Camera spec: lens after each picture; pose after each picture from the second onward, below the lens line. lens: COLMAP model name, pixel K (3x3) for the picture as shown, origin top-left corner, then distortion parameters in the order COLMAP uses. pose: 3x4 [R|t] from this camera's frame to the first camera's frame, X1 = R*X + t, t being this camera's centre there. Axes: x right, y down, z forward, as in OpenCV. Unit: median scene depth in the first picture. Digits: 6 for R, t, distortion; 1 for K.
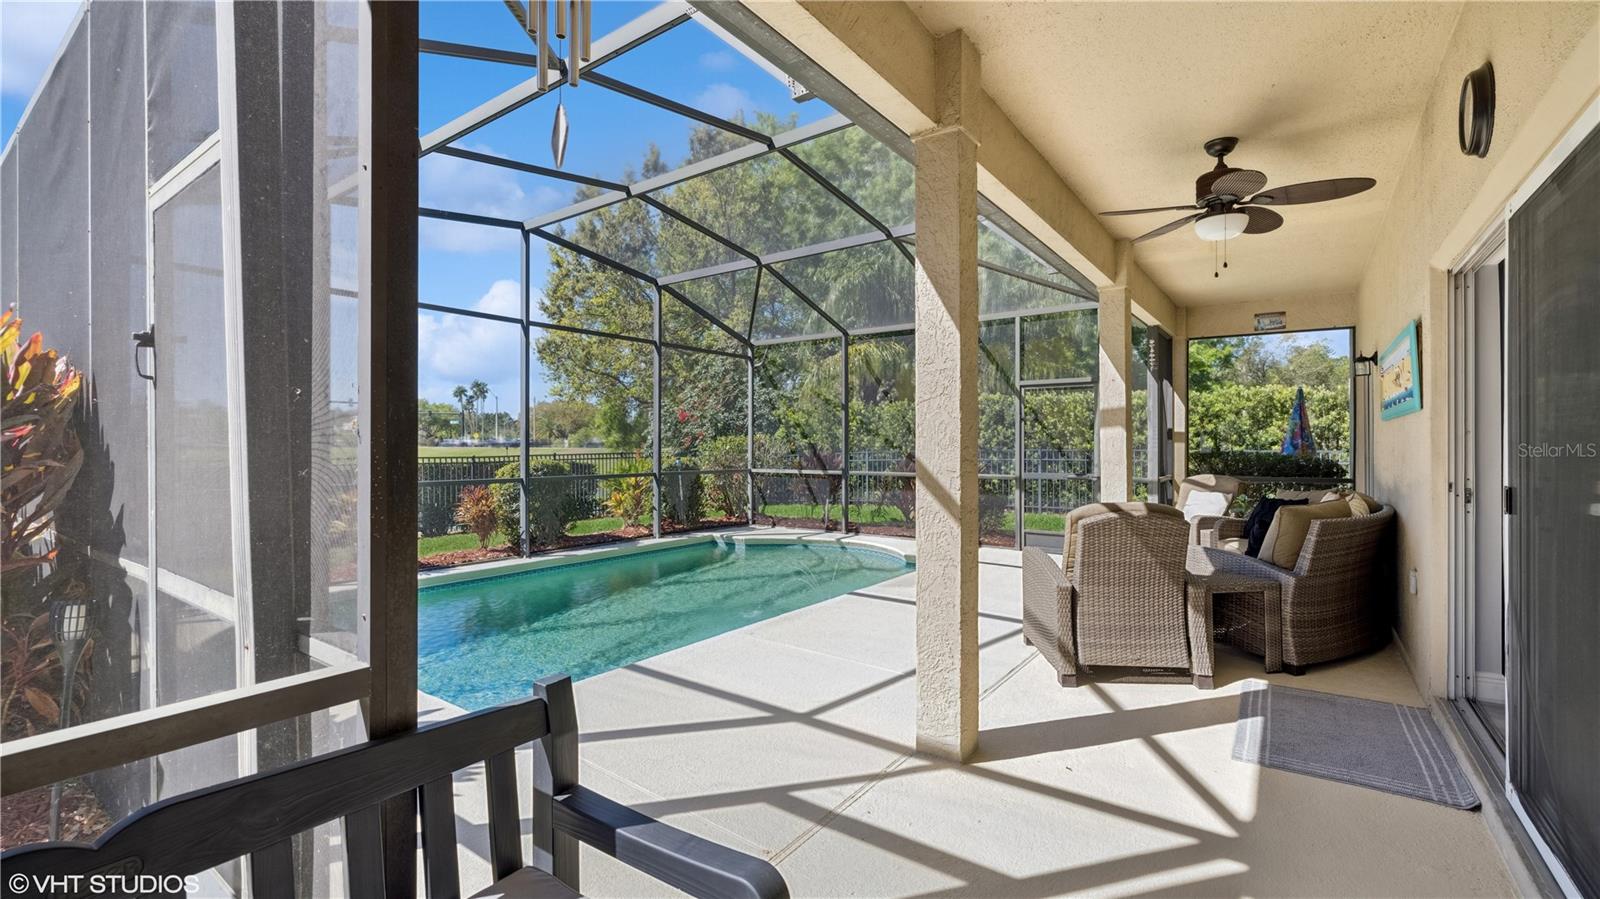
lens RADIAL K [[687.6, 0, 809.1], [0, 687.6, 450.4], [0, 0, 1]] dist [0.005623, -0.002094]
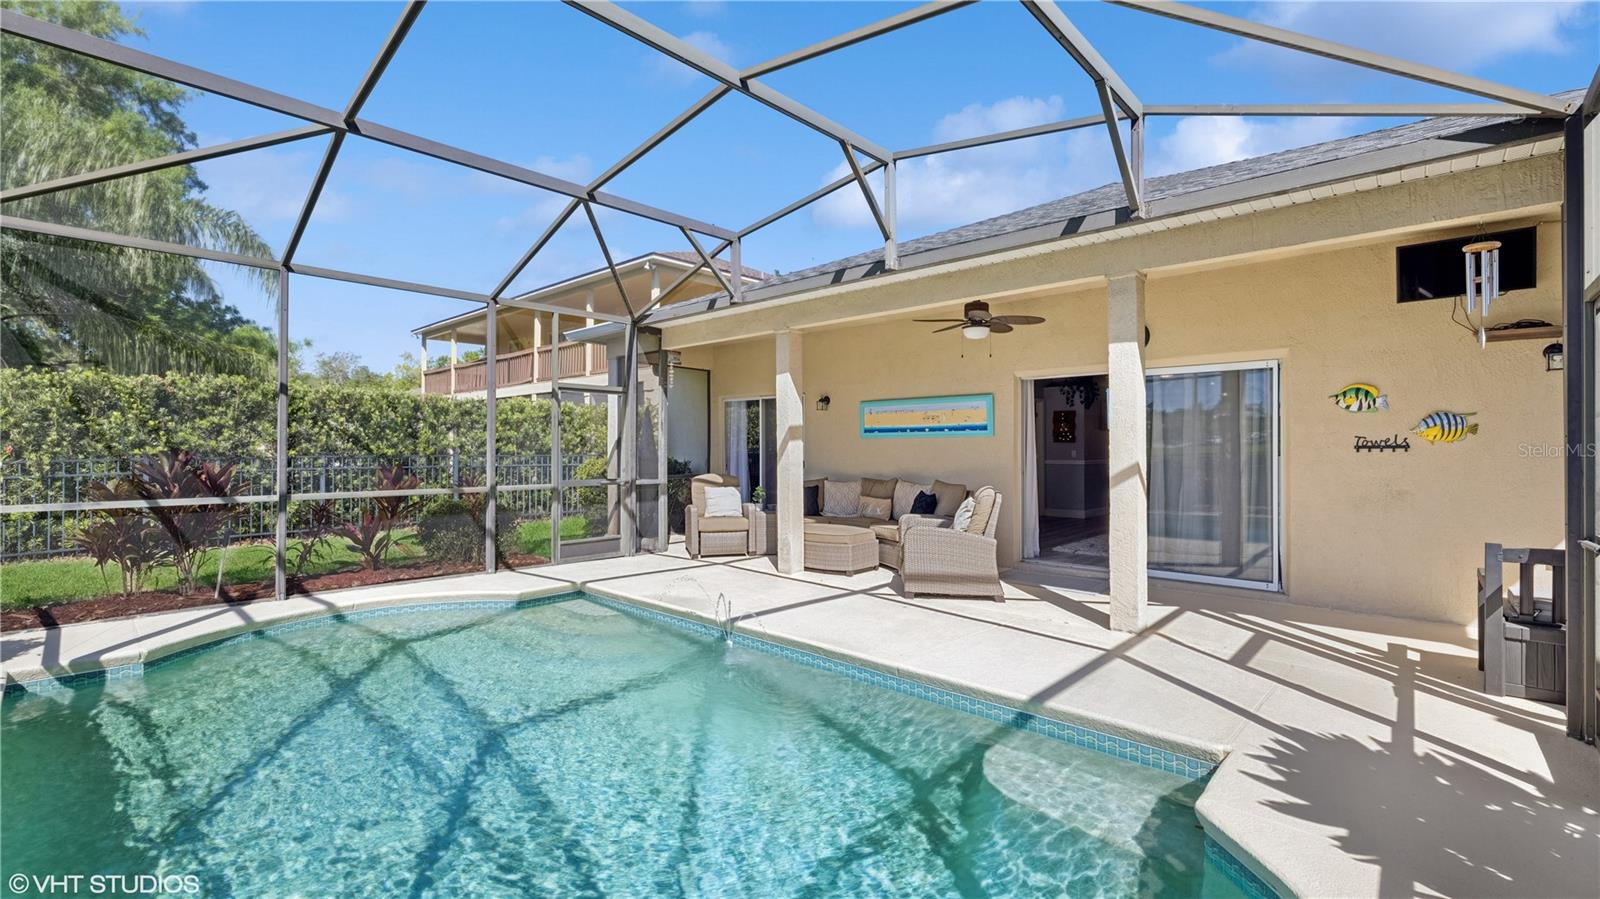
lens RADIAL K [[687.6, 0, 815.3], [0, 687.6, 447.5], [0, 0, 1]] dist [0.005623, -0.002094]
pose [[0.124212, -0.002384, 0.992253, -0.790866], [0.005877, 0.999981, 0.001667, -0.013833], [-0.992238, 0.005624, 0.124223, 0.778667]]
